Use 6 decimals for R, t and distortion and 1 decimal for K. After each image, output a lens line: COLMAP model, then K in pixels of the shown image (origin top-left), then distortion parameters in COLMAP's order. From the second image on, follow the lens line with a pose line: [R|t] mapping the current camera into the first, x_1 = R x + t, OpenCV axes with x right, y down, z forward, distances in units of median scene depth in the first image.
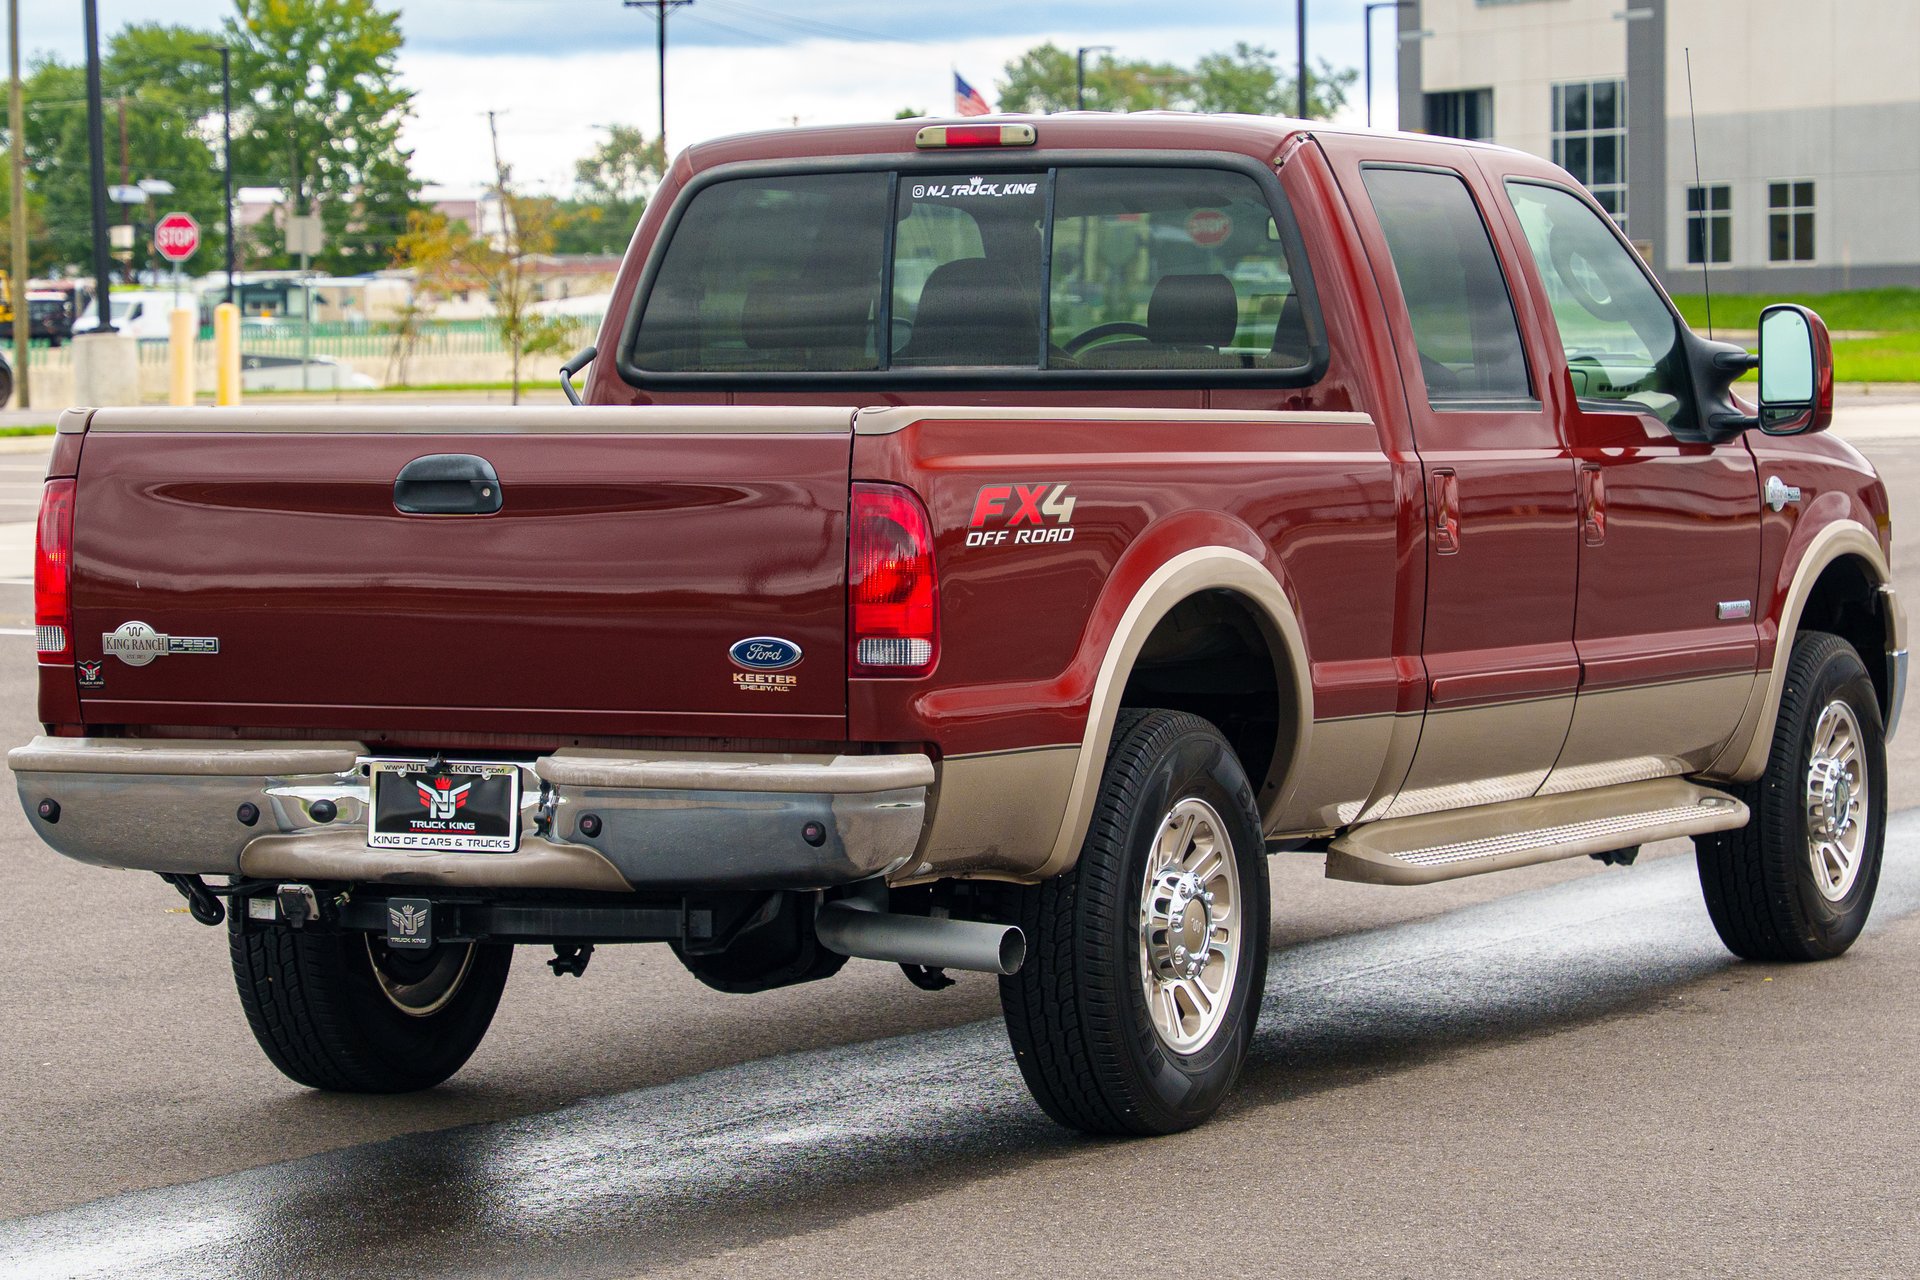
lens RADIAL K [[6467.8, 0, 1001.7], [0, 6467.8, 689.3], [0, 0, 1]] dist [0.278702, 0.317602]
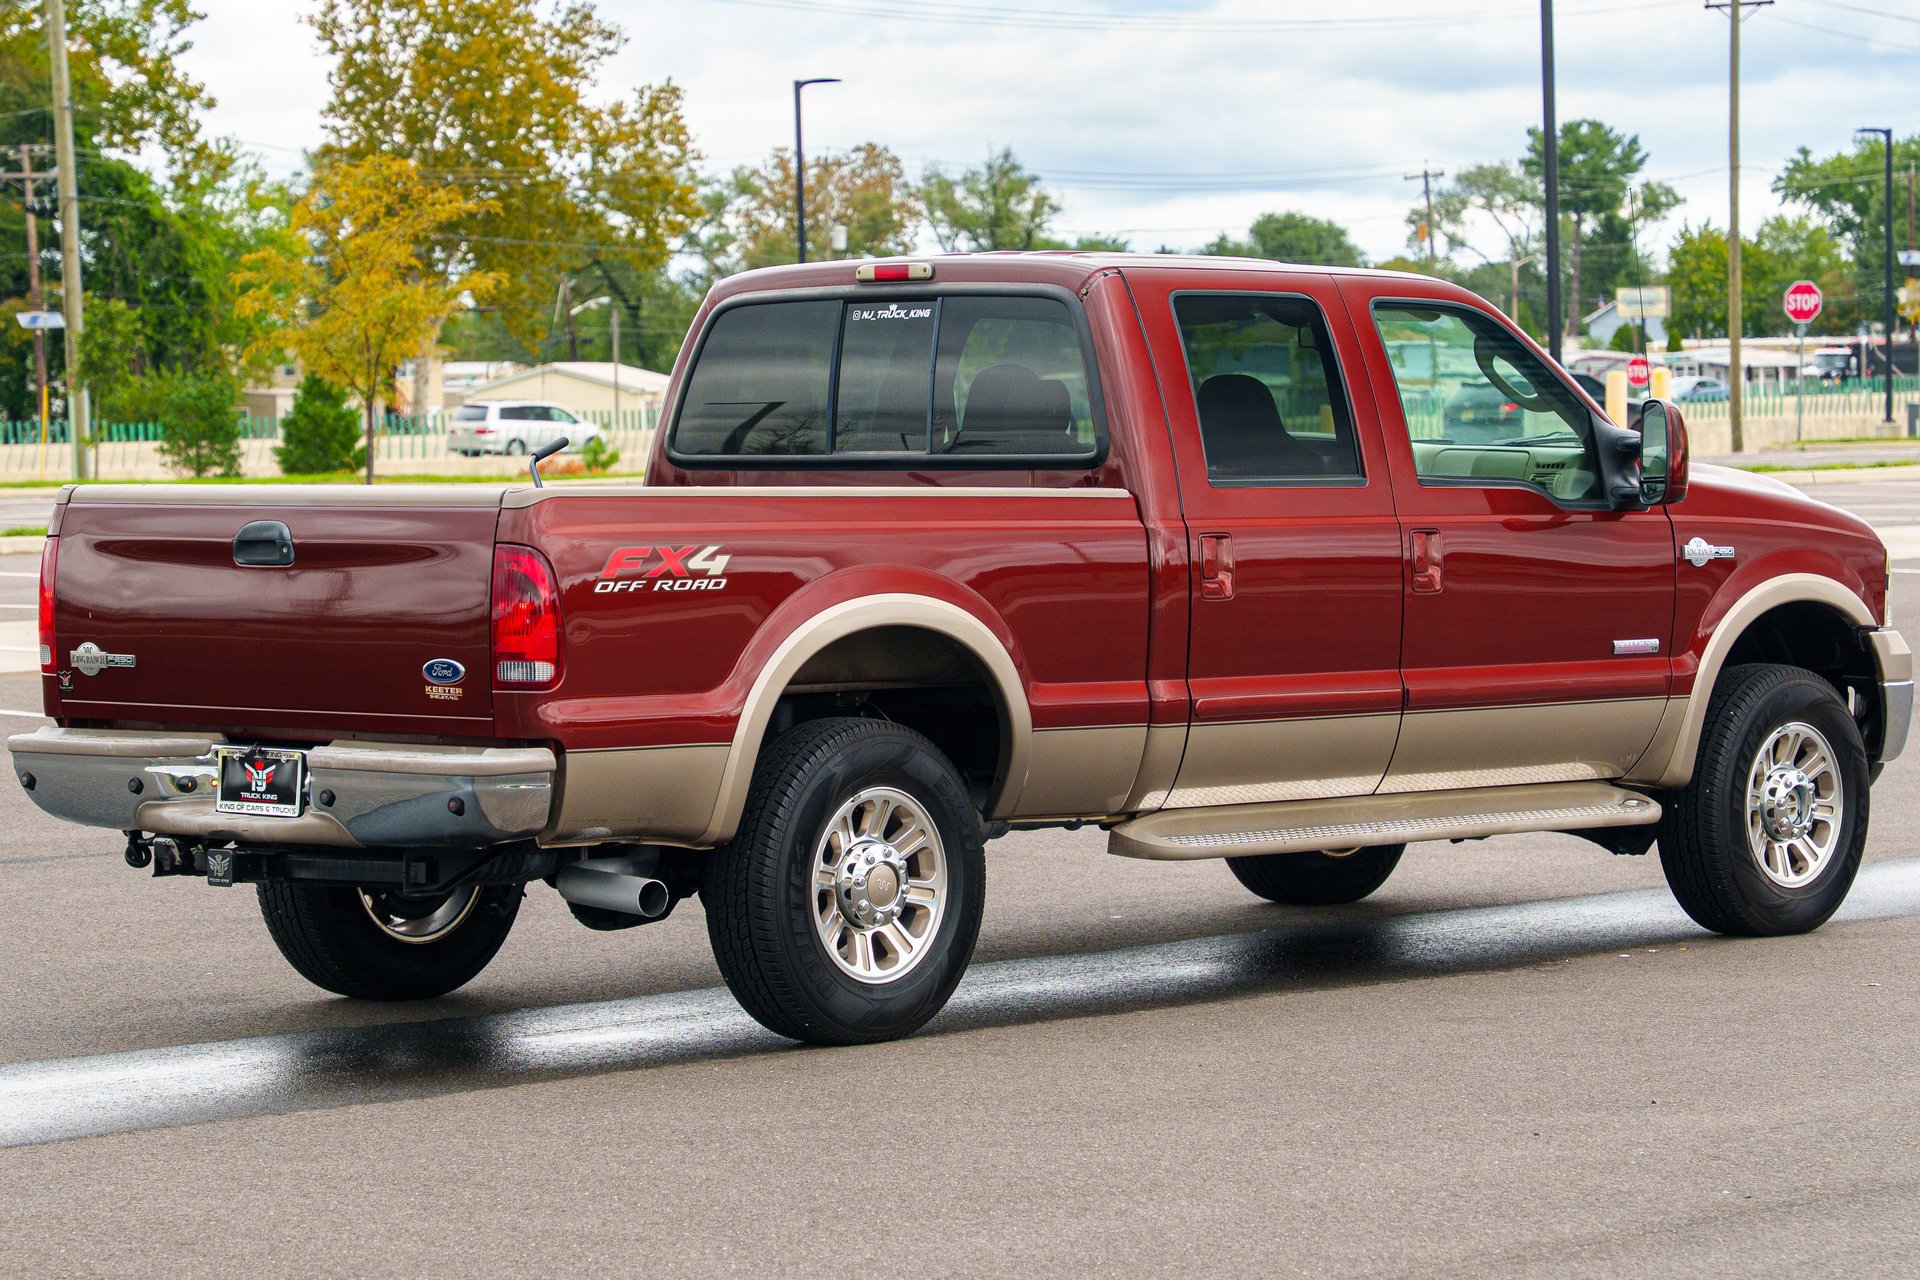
lens RADIAL K [[5799.5, 0, 960.6], [0, 5799.5, 720.7], [0, 0, 1]] dist [0.367119, 0.056501]
pose [[0.953499, 0.014081, -0.301067, 0.415194], [-0.013165, 0.999900, 0.005072, -0.002773], [0.301109, -0.000872, 0.953589, -0.111733]]
